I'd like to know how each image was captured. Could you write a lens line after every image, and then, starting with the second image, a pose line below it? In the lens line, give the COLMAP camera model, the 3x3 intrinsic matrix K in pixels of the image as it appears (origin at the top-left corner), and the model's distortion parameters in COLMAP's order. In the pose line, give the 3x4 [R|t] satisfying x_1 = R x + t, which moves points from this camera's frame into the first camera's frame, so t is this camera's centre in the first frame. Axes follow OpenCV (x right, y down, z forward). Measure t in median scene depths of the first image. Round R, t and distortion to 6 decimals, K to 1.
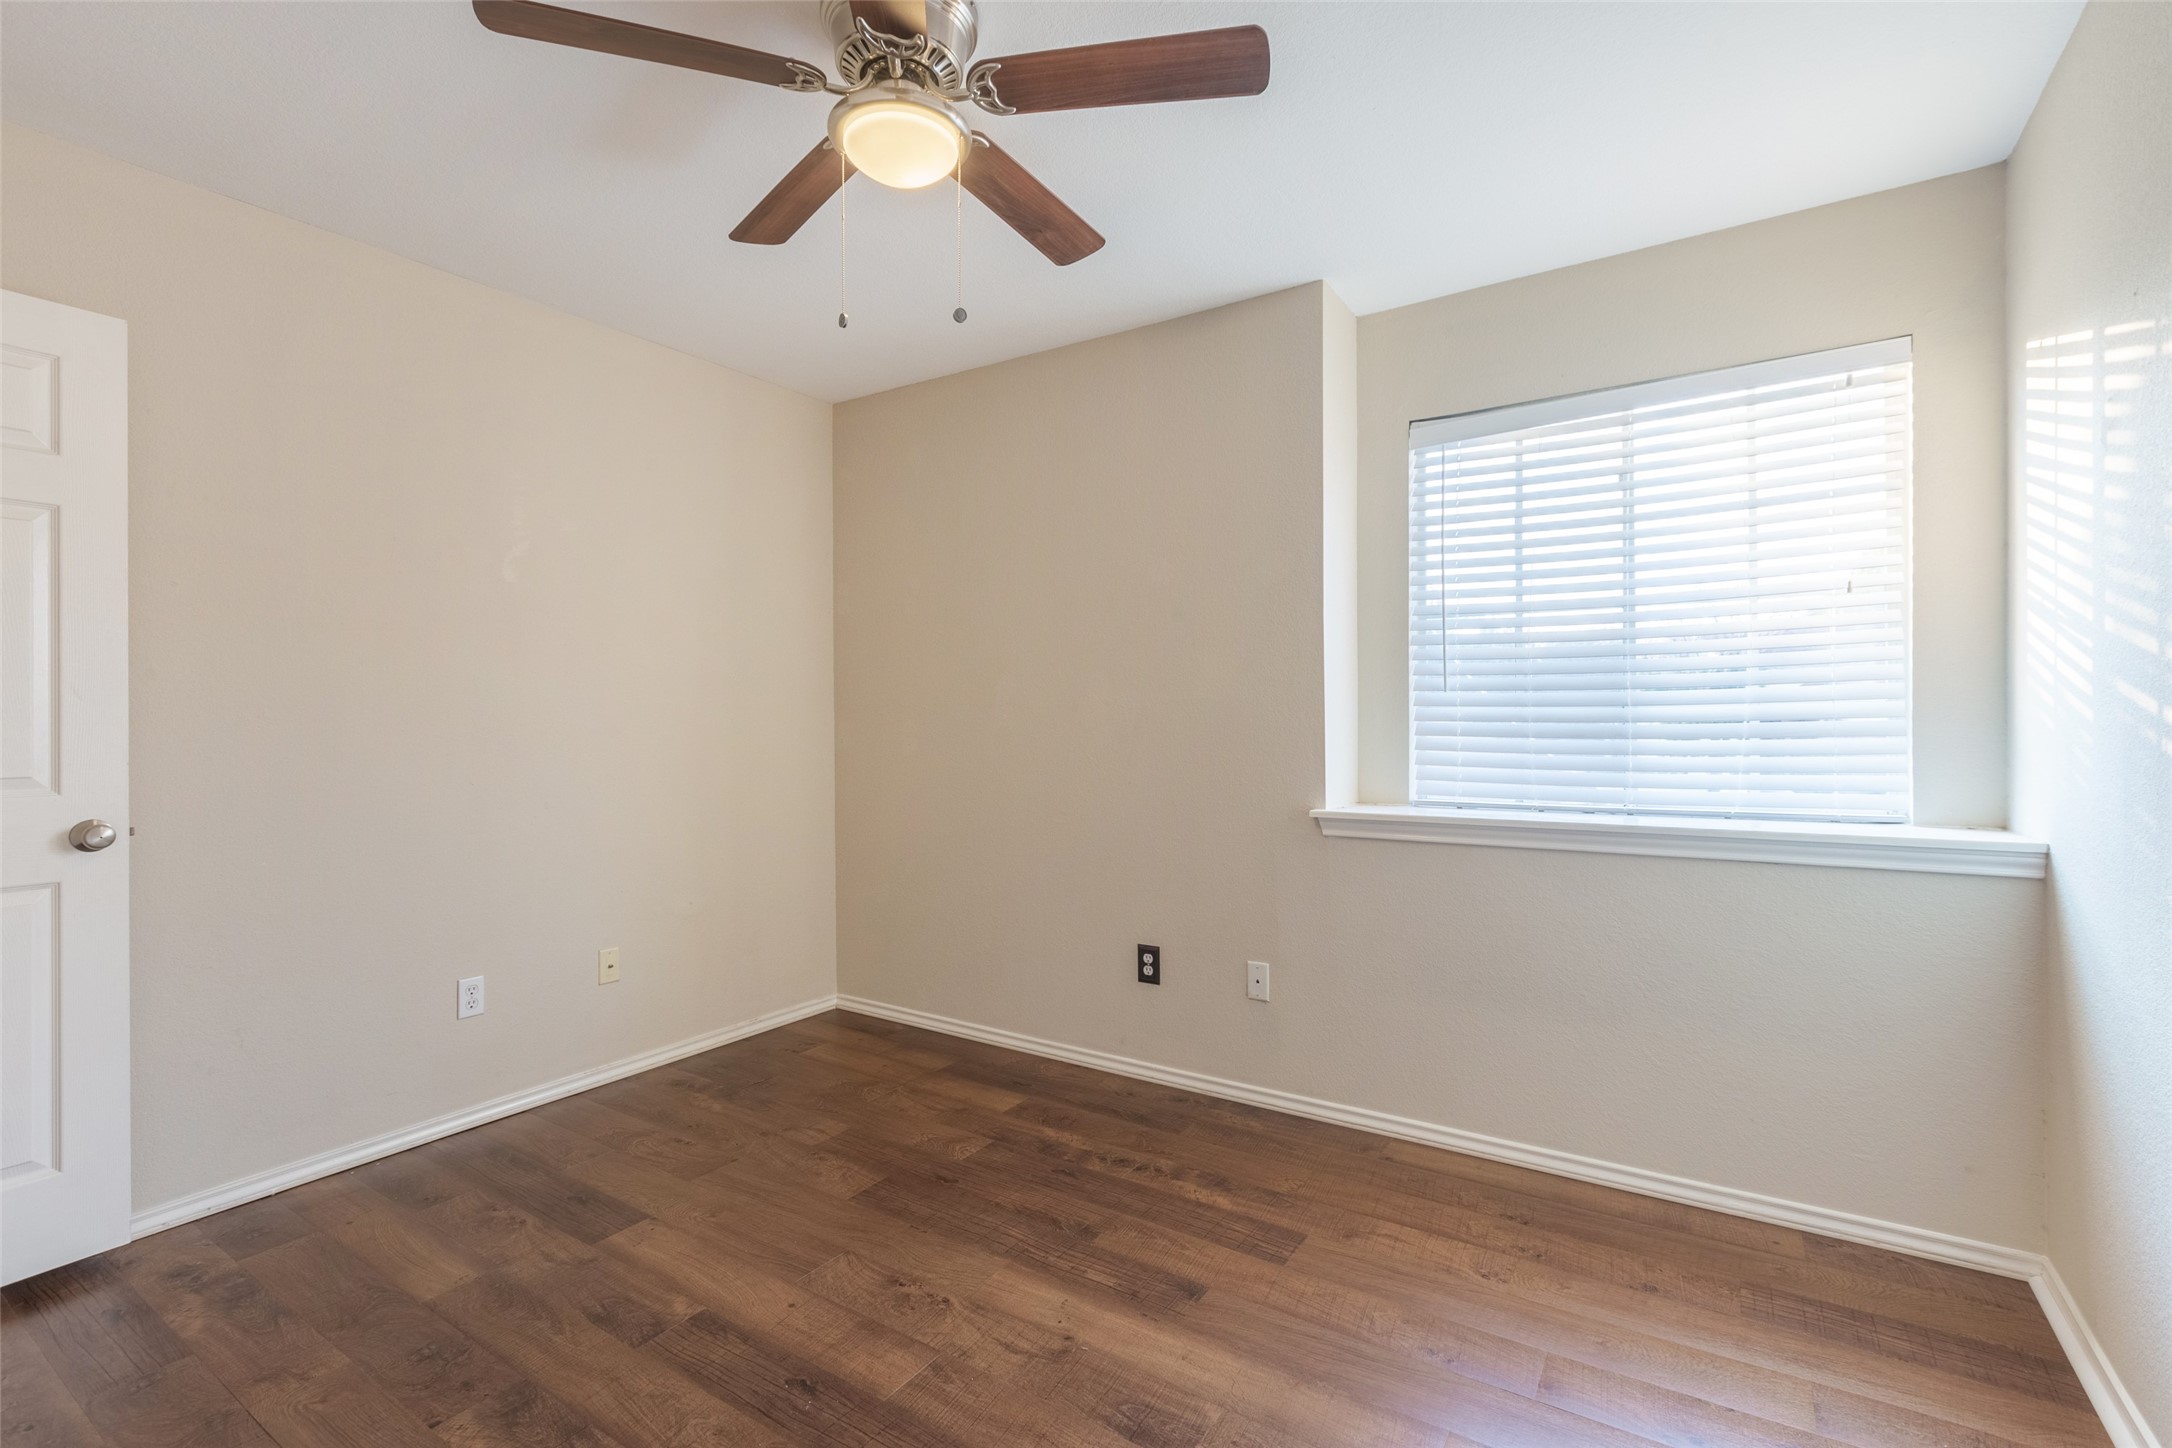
lens RADIAL K [[970.3, 0, 1089.1], [0, 970.3, 719.6], [0, 0, 1]] dist [-0.000958, -0.000101]
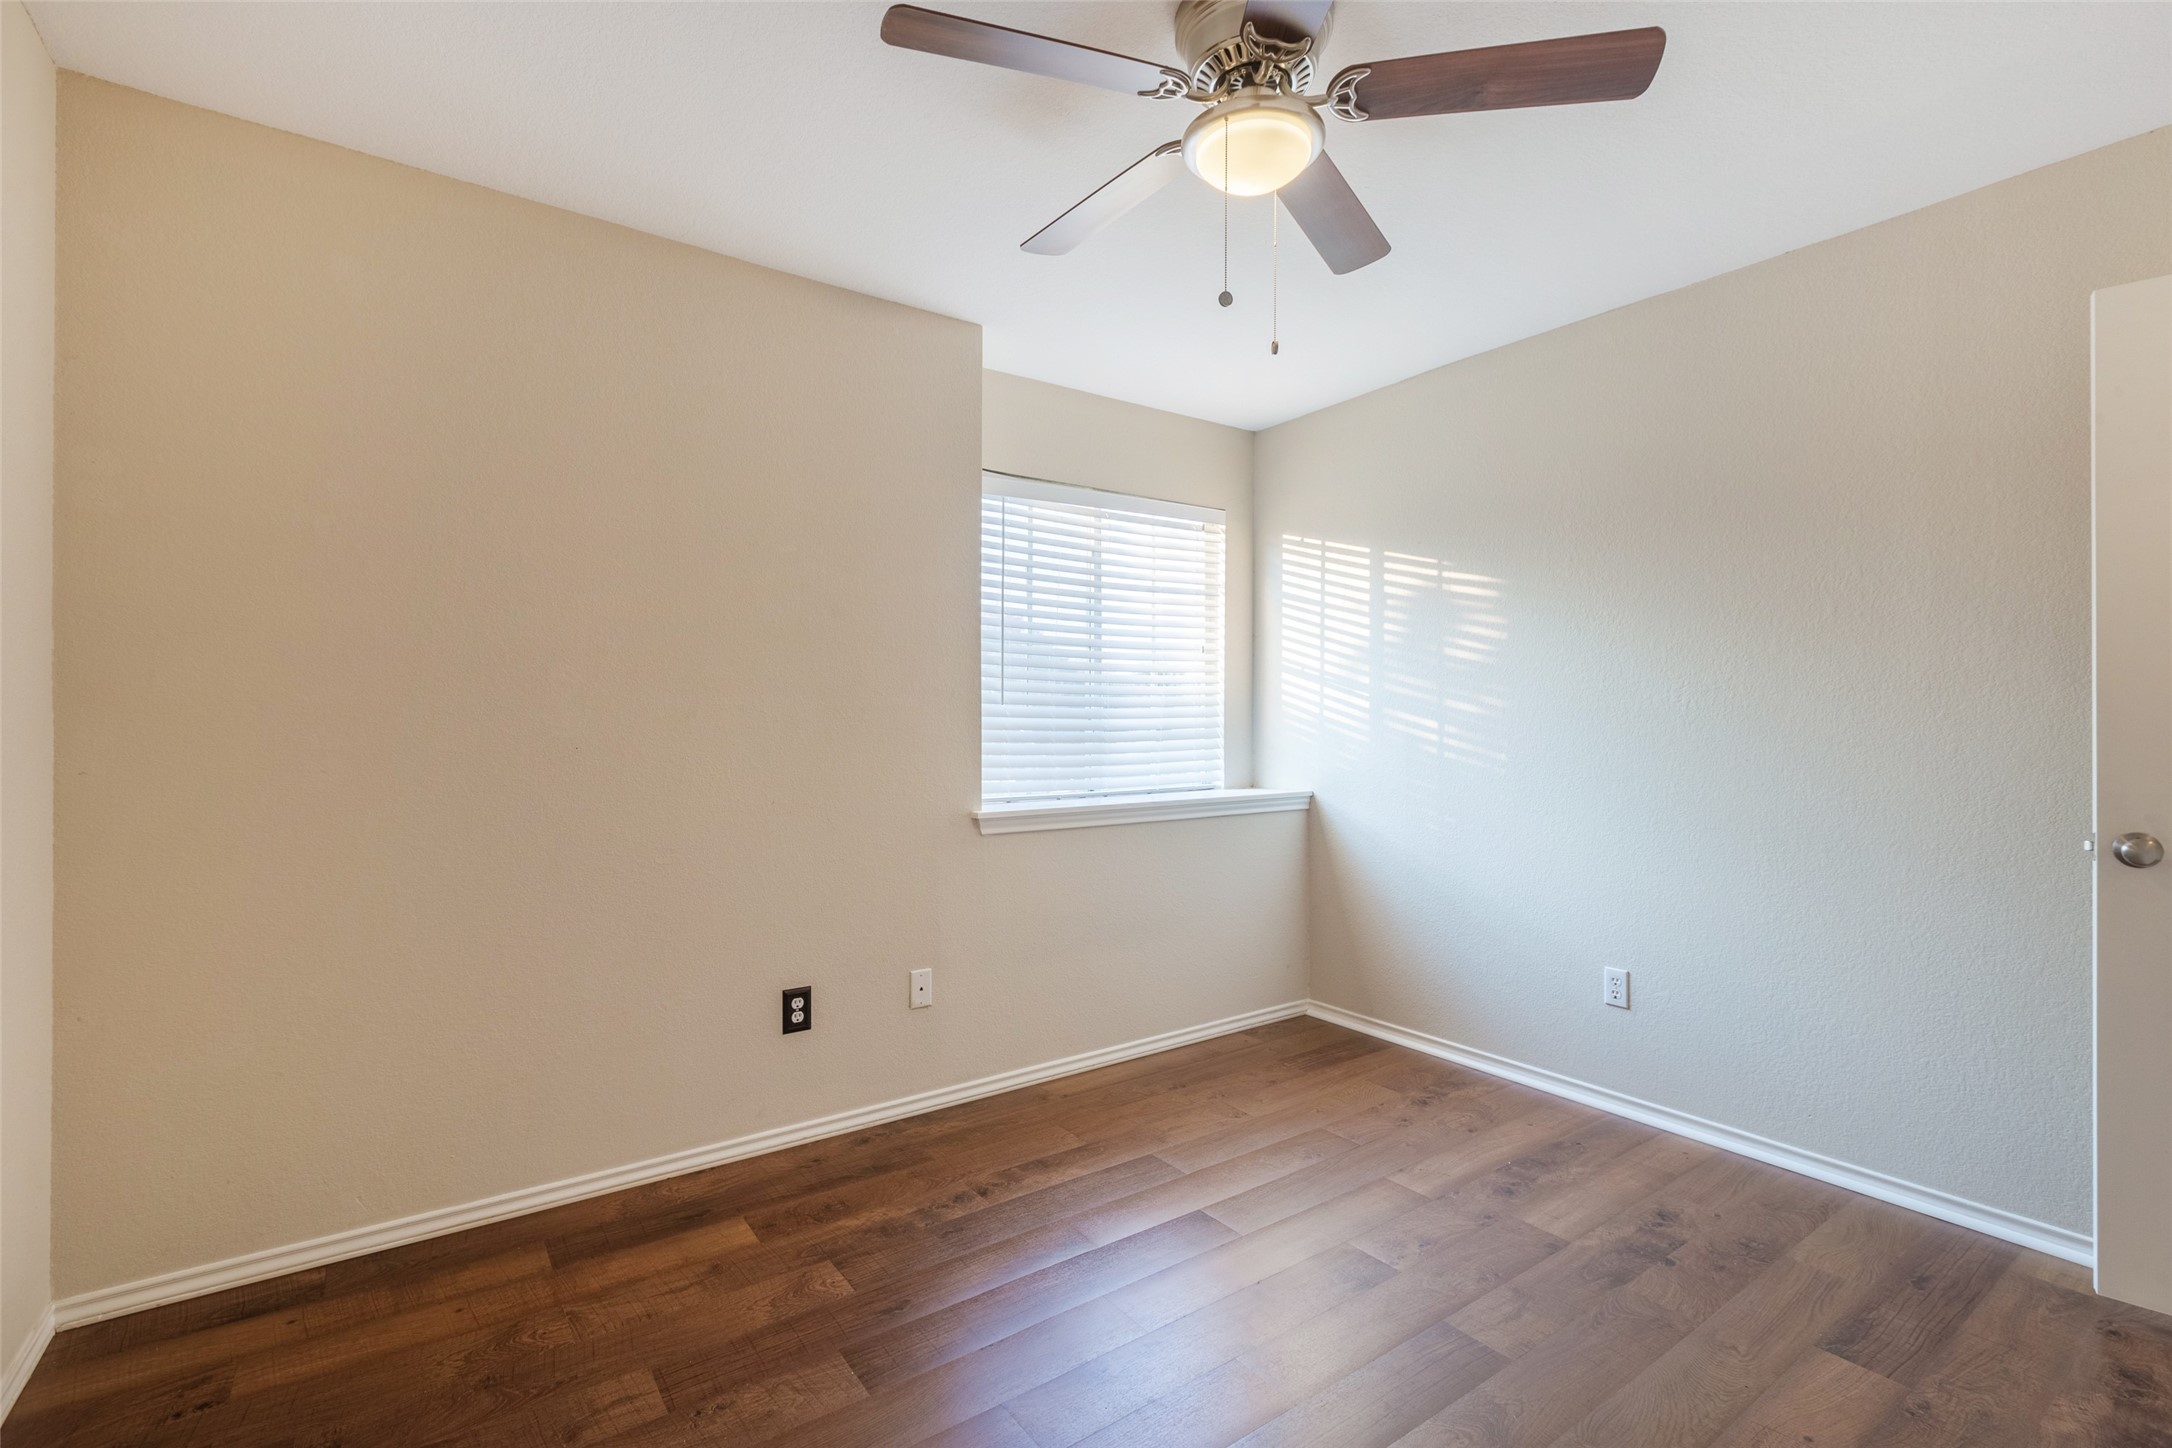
lens RADIAL K [[978.3, 0, 1084.3], [0, 978.3, 718.4], [0, 0, 1]] dist [0.002262, -0.000464]
pose [[0.355368, 0.009094, 0.934682, -0.760531], [-0.004189, 0.999958, -0.008137, -0.002751], [-0.934717, -0.001024, 0.355391, 0.511936]]
